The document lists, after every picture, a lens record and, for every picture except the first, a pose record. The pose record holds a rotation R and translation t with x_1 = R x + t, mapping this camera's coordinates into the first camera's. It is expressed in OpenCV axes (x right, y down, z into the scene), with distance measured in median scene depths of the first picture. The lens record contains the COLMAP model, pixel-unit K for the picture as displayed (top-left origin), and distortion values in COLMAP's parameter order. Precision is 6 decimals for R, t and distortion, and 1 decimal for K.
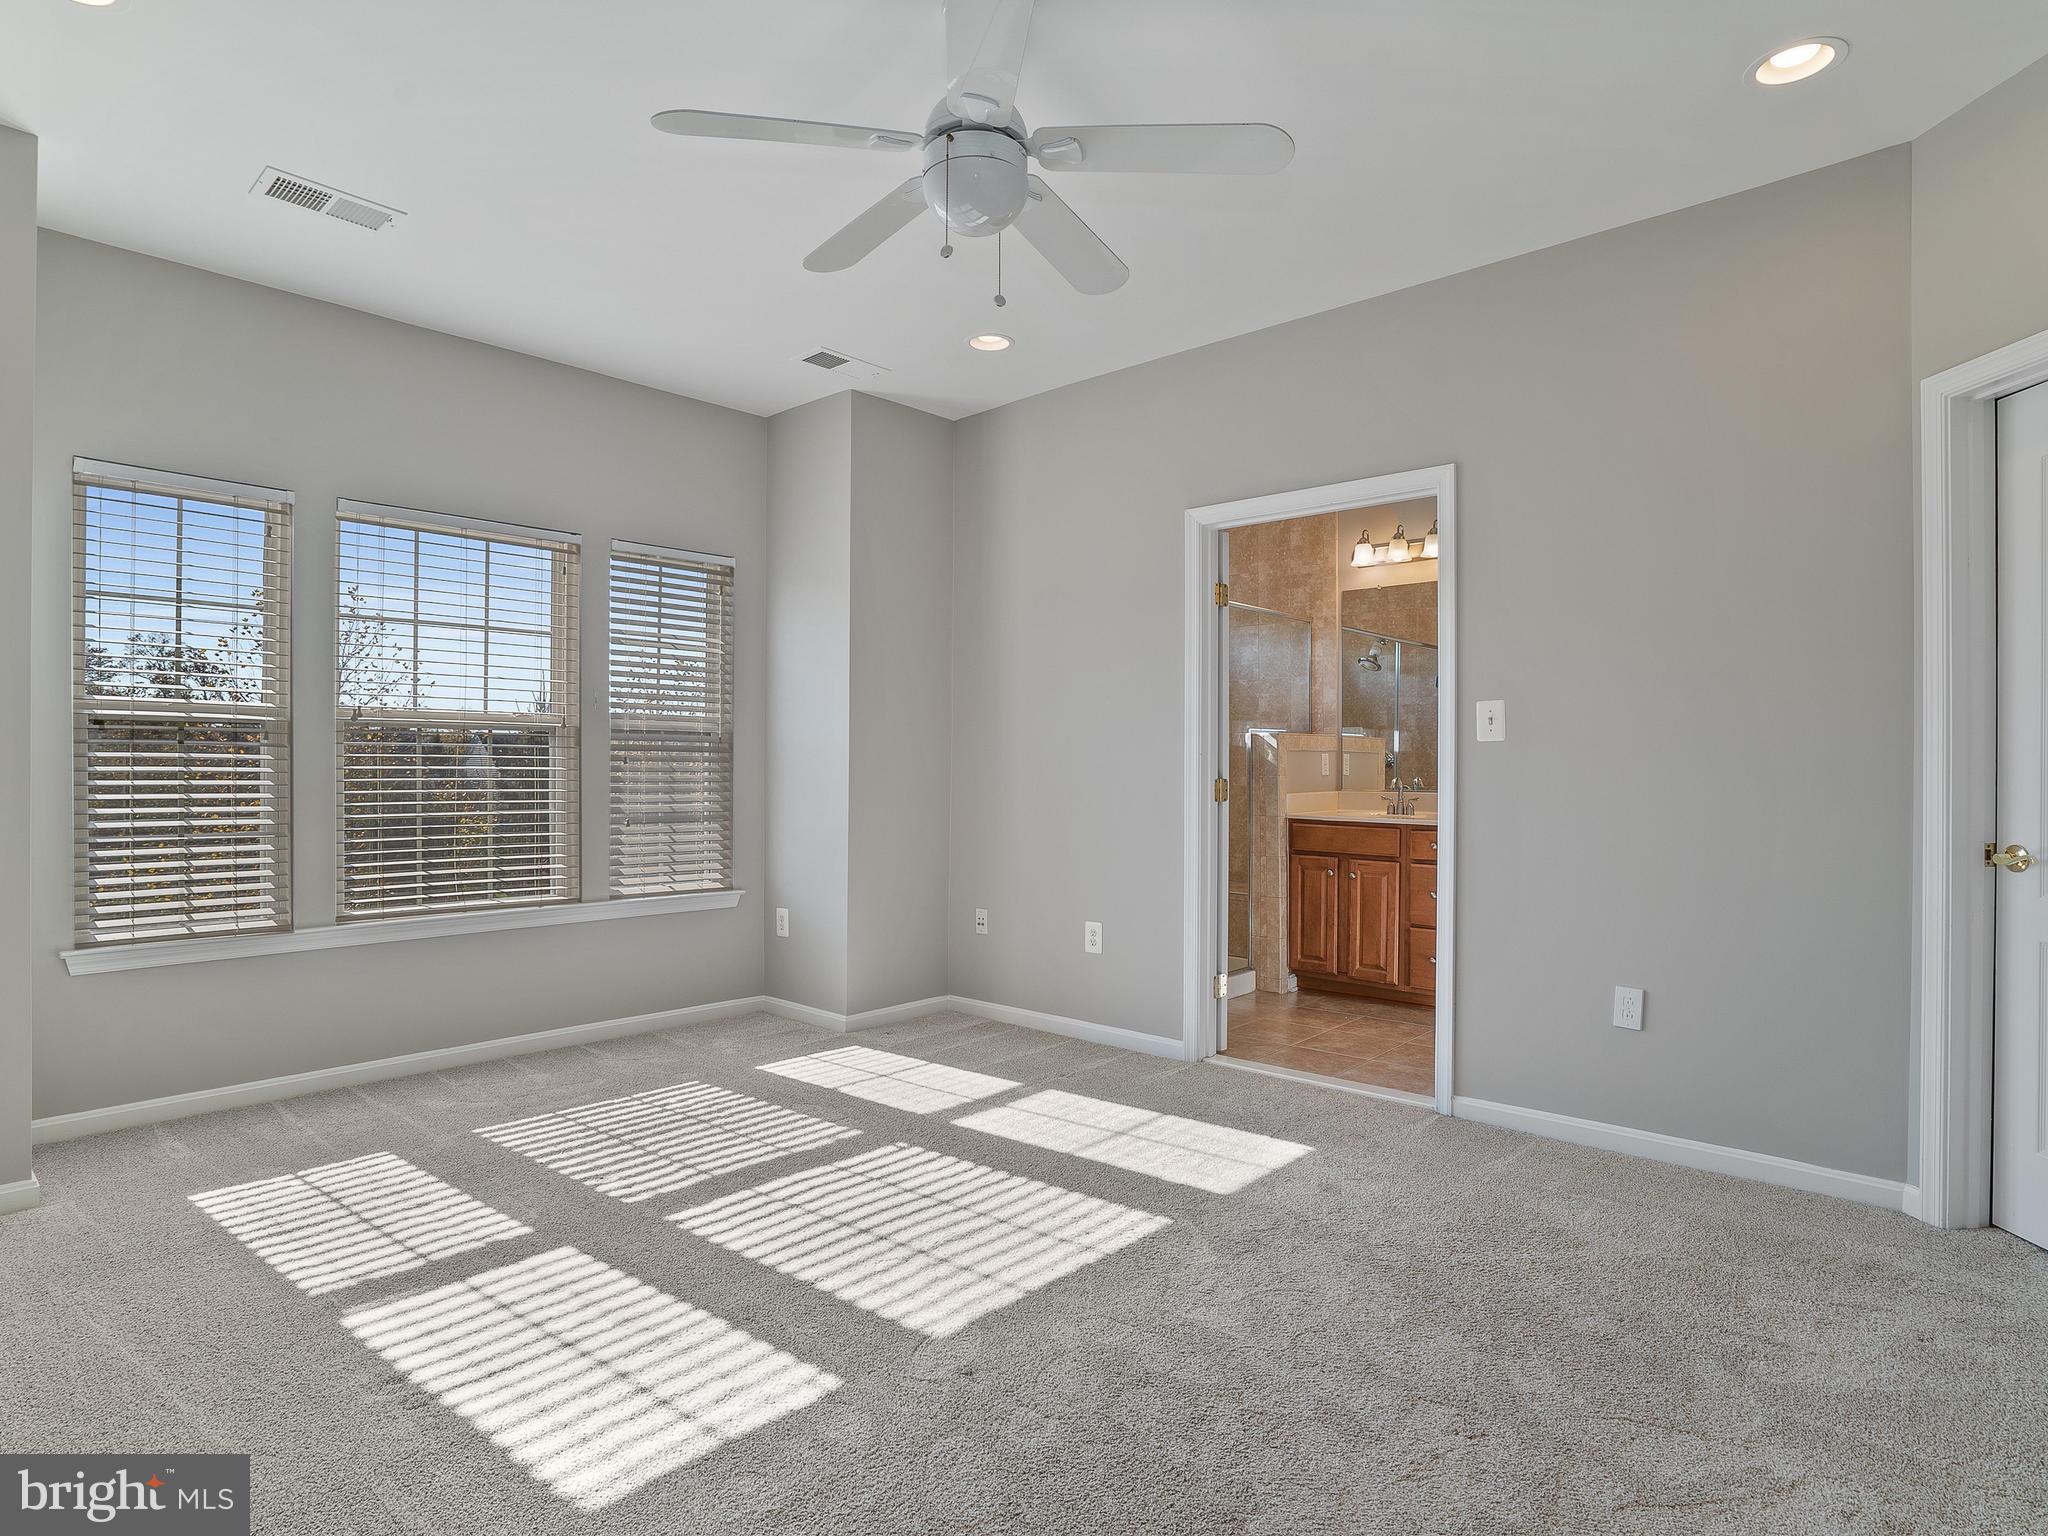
lens RADIAL K [[1101.9, 0, 1033.3], [0, 1101.9, 766.1], [0, 0, 1]] dist [-0.049711, 0.016944]
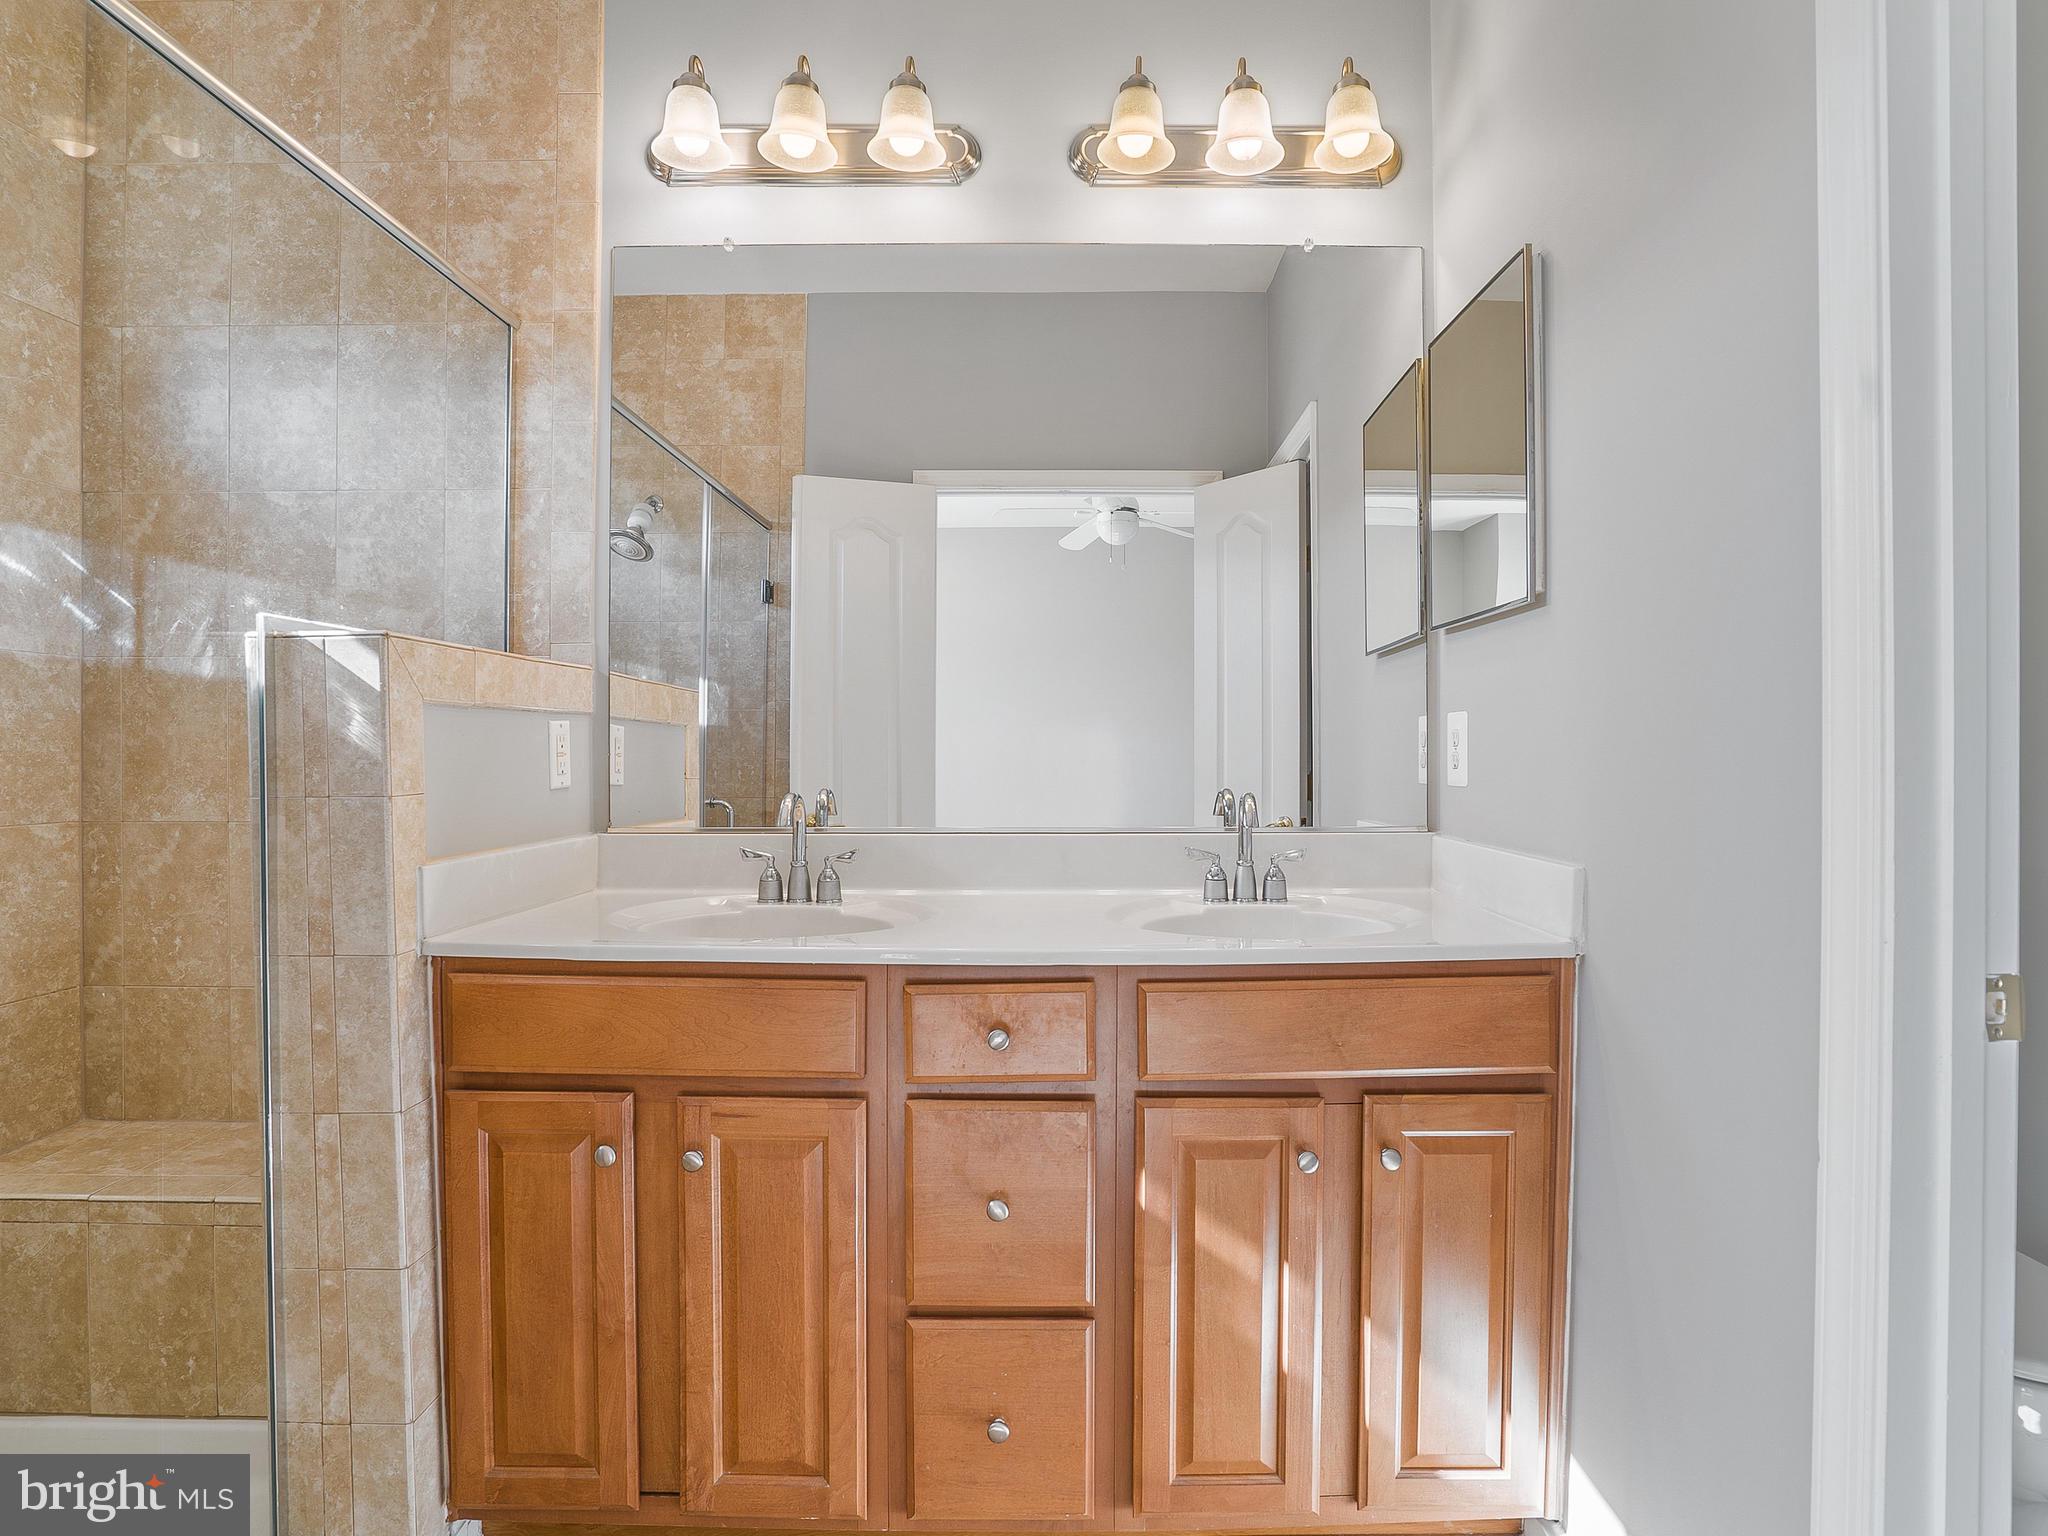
lens RADIAL K [[1101.9, 0, 1059.3], [0, 1101.9, 755.4], [0, 0, 1]] dist [-0.049711, 0.016944]
pose [[0.738339, -0.003073, 0.674423, 0.163261], [0.003532, 0.999994, 0.000689, -0.000964], [-0.674420, 0.001874, 0.738345, 0.687573]]
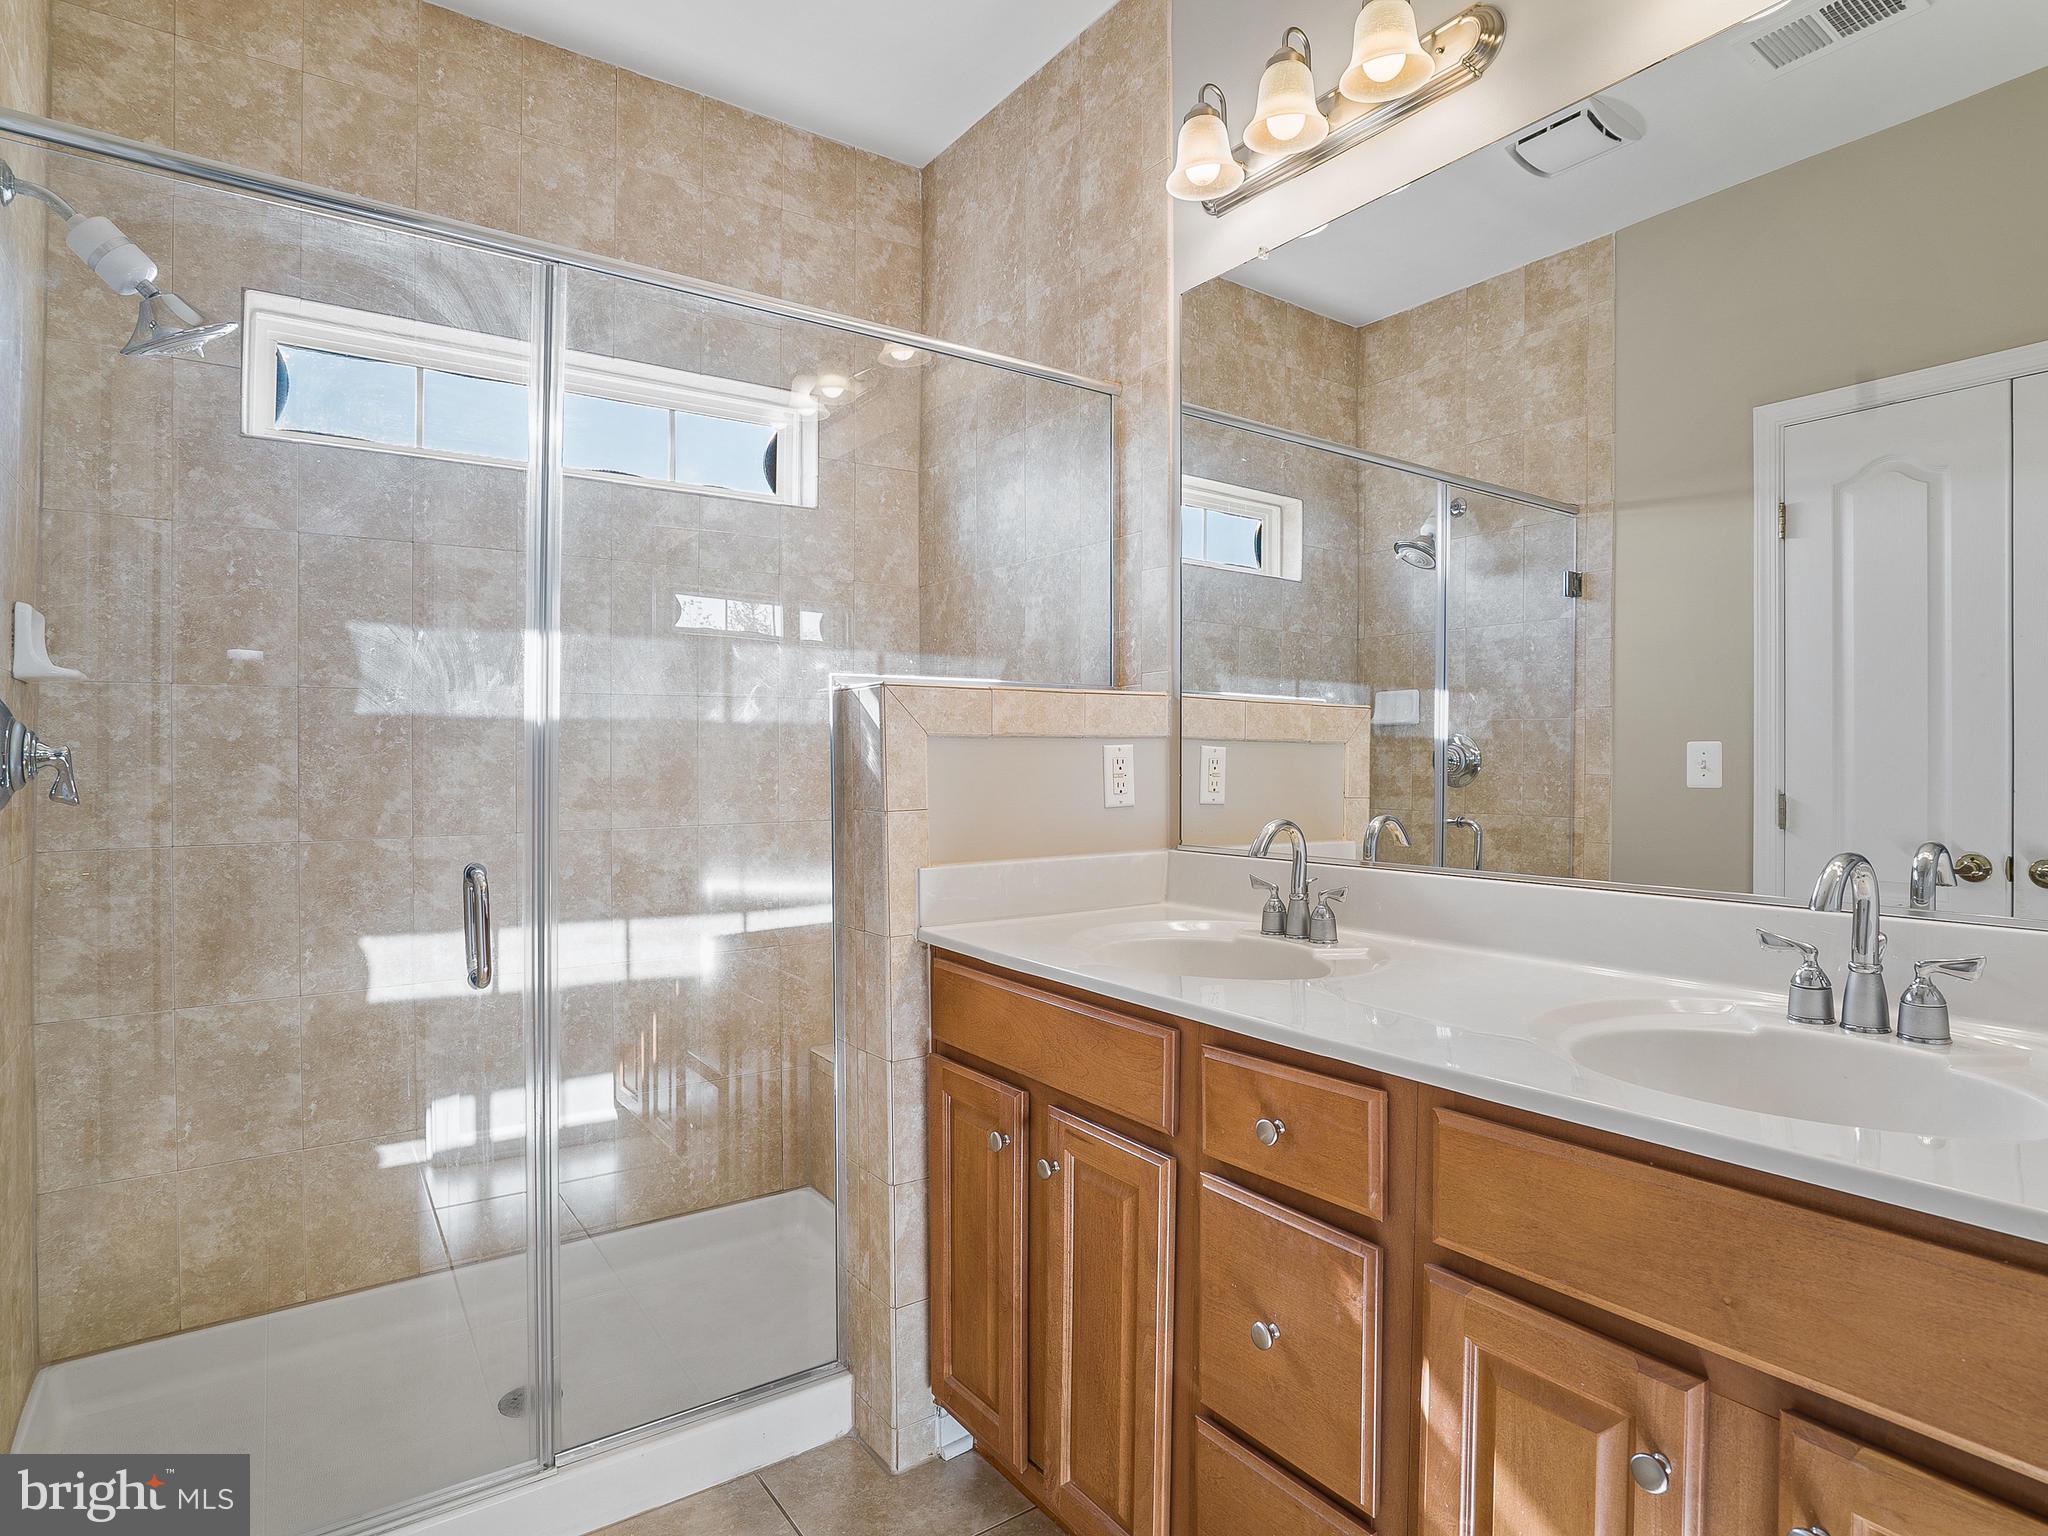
lens RADIAL K [[1101.9, 0, 1042.5], [0, 1101.9, 750.4], [0, 0, 1]] dist [-0.049711, 0.016944]
pose [[0.977727, -0.003154, -0.209856, 0.326015], [0.001197, 0.999955, -0.009452, -0.006406], [0.209877, 0.008990, 0.977687, 0.669734]]
